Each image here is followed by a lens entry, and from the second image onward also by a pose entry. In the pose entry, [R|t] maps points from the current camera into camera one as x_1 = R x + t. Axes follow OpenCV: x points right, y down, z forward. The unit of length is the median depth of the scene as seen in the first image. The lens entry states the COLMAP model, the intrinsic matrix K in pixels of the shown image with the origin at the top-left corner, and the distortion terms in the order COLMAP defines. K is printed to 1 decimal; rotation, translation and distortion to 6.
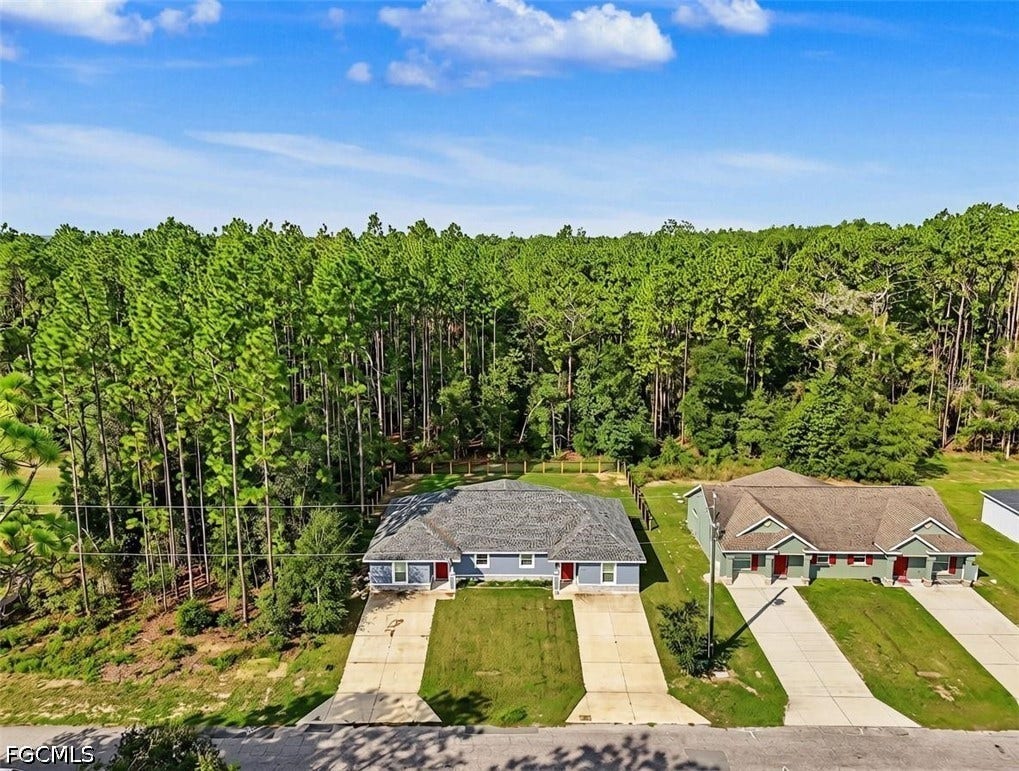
lens RADIAL K [[808.4, 0, 509.5], [0, 808.4, 385.5], [0, 0, 1]] dist [0.090238, -0.102321]
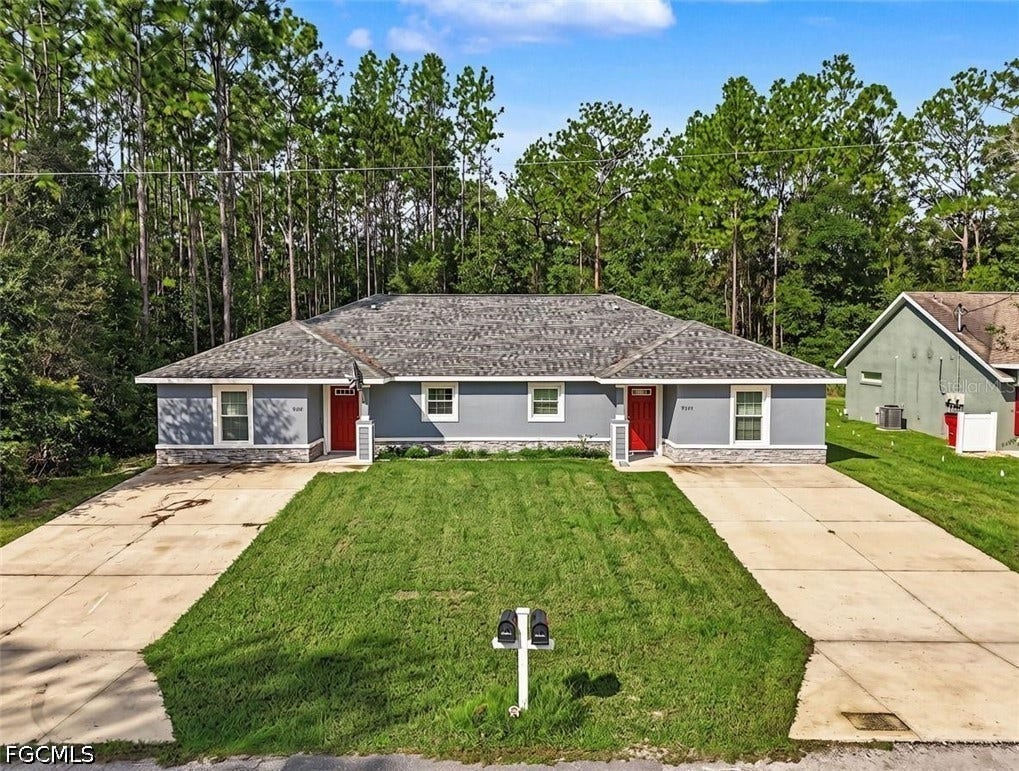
lens RADIAL K [[808.4, 0, 509.5], [0, 808.4, 385.5], [0, 0, 1]] dist [0.090238, -0.102321]
pose [[0.999872, 0.007031, 0.014353, -0.003987], [-0.005243, 0.992636, -0.121021, 0.264618], [-0.015098, 0.120930, 0.992546, 0.596621]]
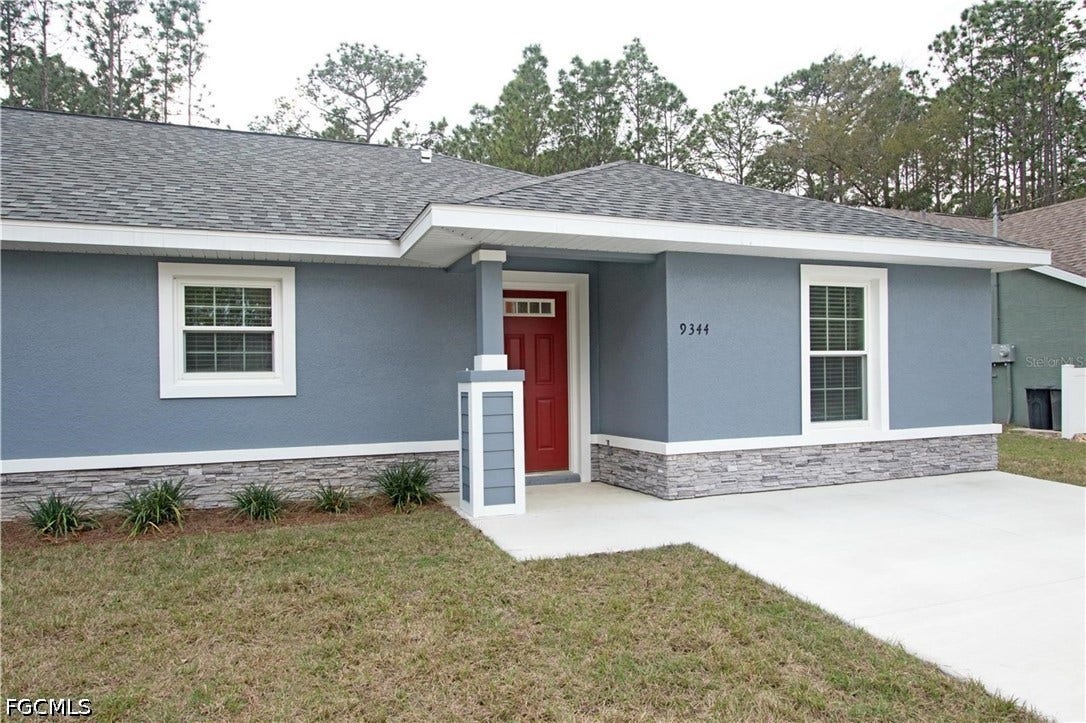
lens RADIAL K [[704.0, 0, 547.7], [0, 704.0, 382.5], [0, 0, 1]] dist [0.000949, -0.000415]
pose [[0.929043, -0.006014, 0.369924, 0.026868], [0.078066, 0.980542, -0.180119, 0.253228], [-0.361642, 0.196217, 0.911435, 0.905214]]
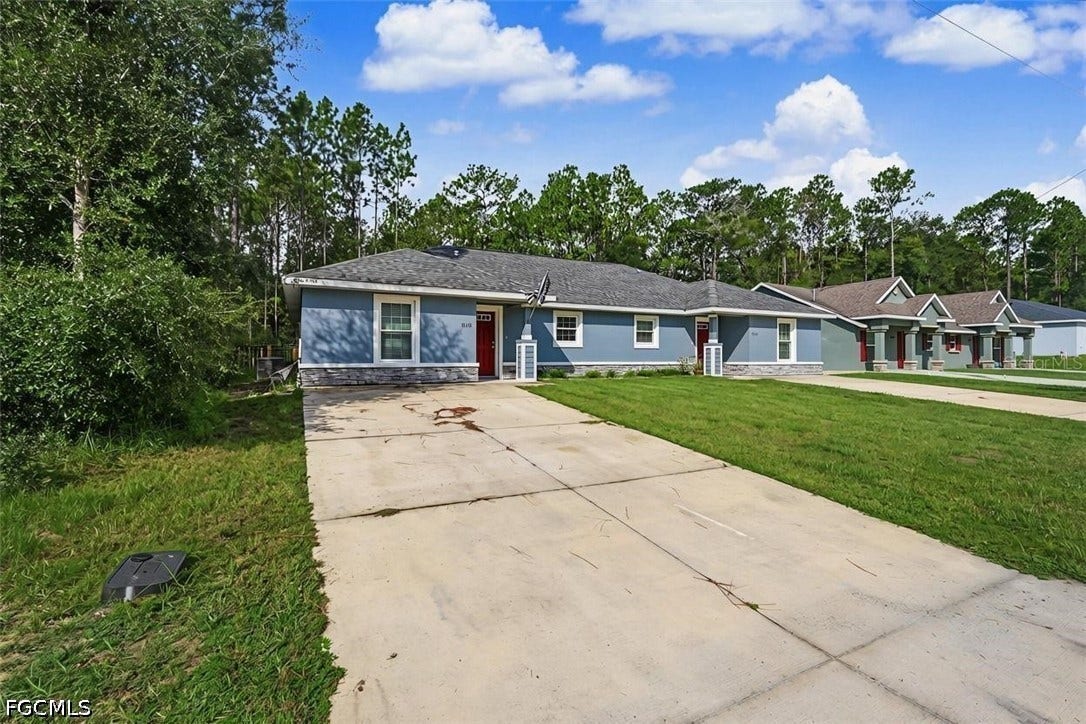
lens RADIAL K [[498.1, 0, 550.0], [0, 498.1, 358.6], [0, 0, 1]] dist [0.000391, 0.000040]
pose [[0.874877, 0.010361, 0.484235, -0.182814], [0.081358, 0.982422, -0.168011, 0.285534], [-0.477464, 0.186385, 0.858655, 0.786449]]
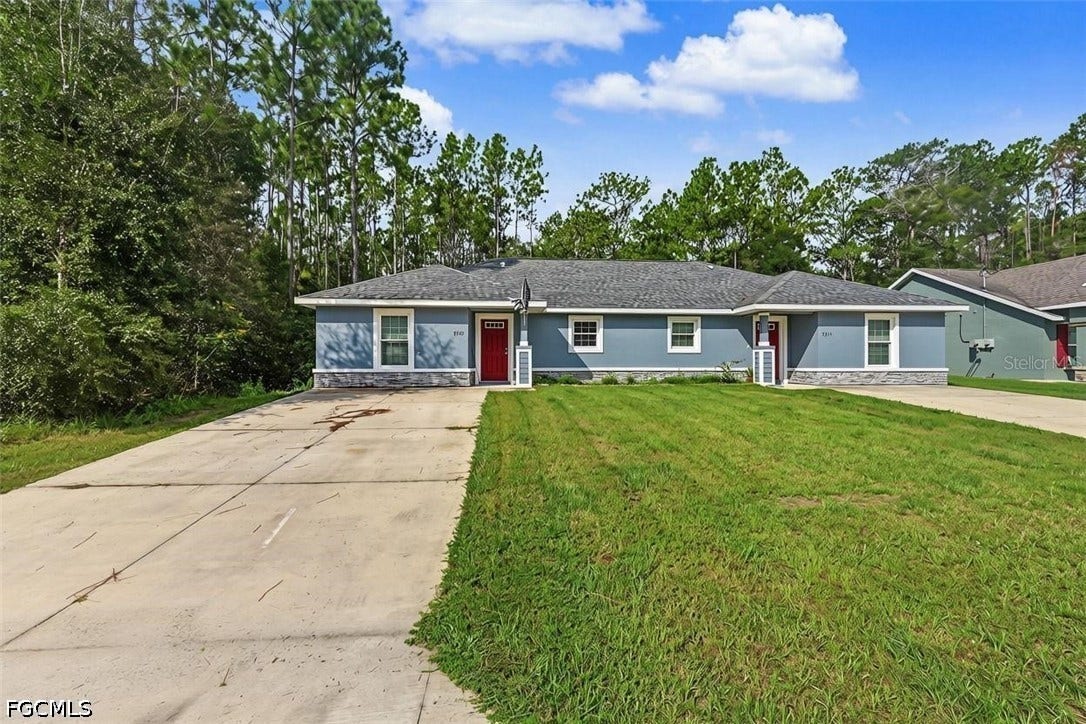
lens RADIAL K [[492.7, 0, 543.0], [0, 492.7, 362.0], [0, 0, 1]] dist [0.001038, -0.000070]
pose [[0.994365, 0.009426, 0.105588, -0.087802], [0.010953, 0.981573, -0.190771, 0.289319], [-0.105441, 0.190853, 0.975939, 0.760228]]
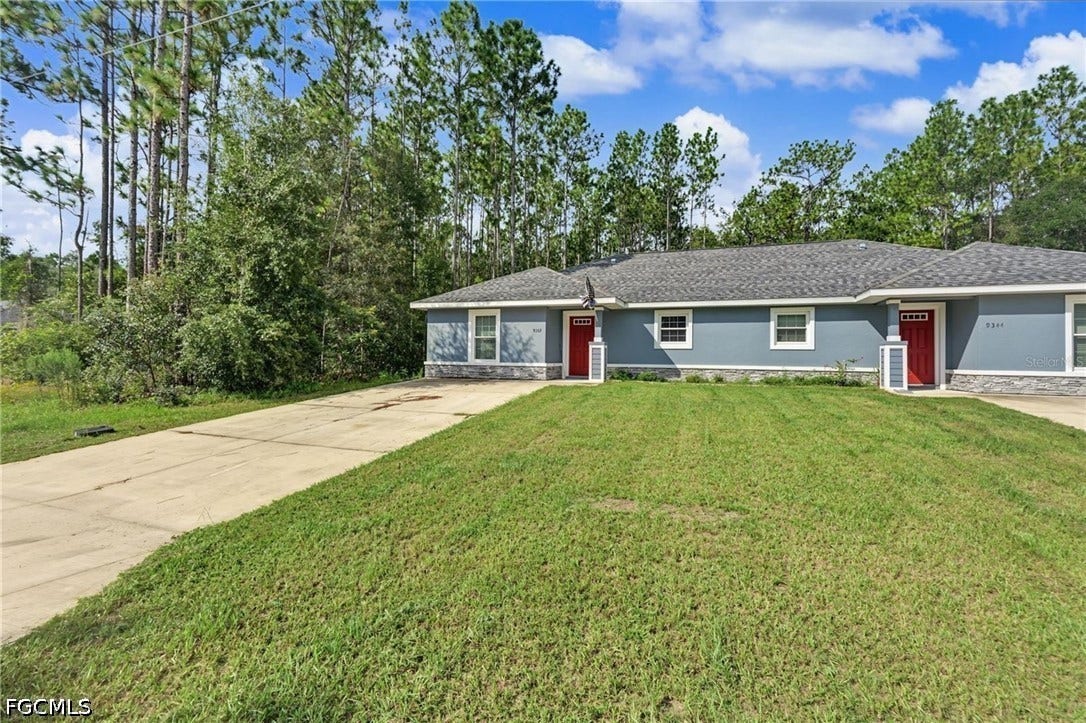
lens RADIAL K [[497.4, 0, 530.2], [0, 497.4, 351.7], [0, 0, 1]] dist [0.001115, -0.000450]
pose [[0.940732, 0.016581, -0.338745, -0.016369], [-0.084279, 0.978903, -0.186135, 0.289063], [0.328512, 0.203652, 0.922283, 0.756673]]
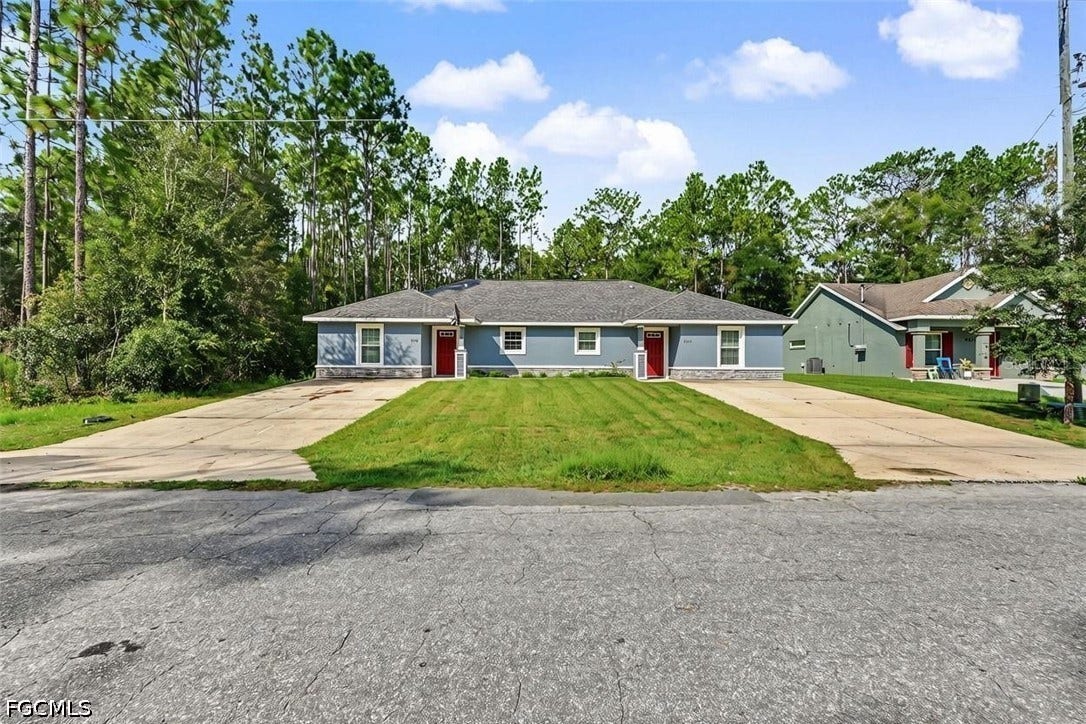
lens RADIAL K [[506.5, 0, 543.0], [0, 506.5, 362.0], [0, 0, 1]] dist [0.000974, -0.000489]
pose [[0.999716, 0.014327, 0.019045, -0.019044], [-0.010447, 0.981705, -0.190123, 0.310069], [-0.021420, 0.189870, 0.981576, 0.649771]]
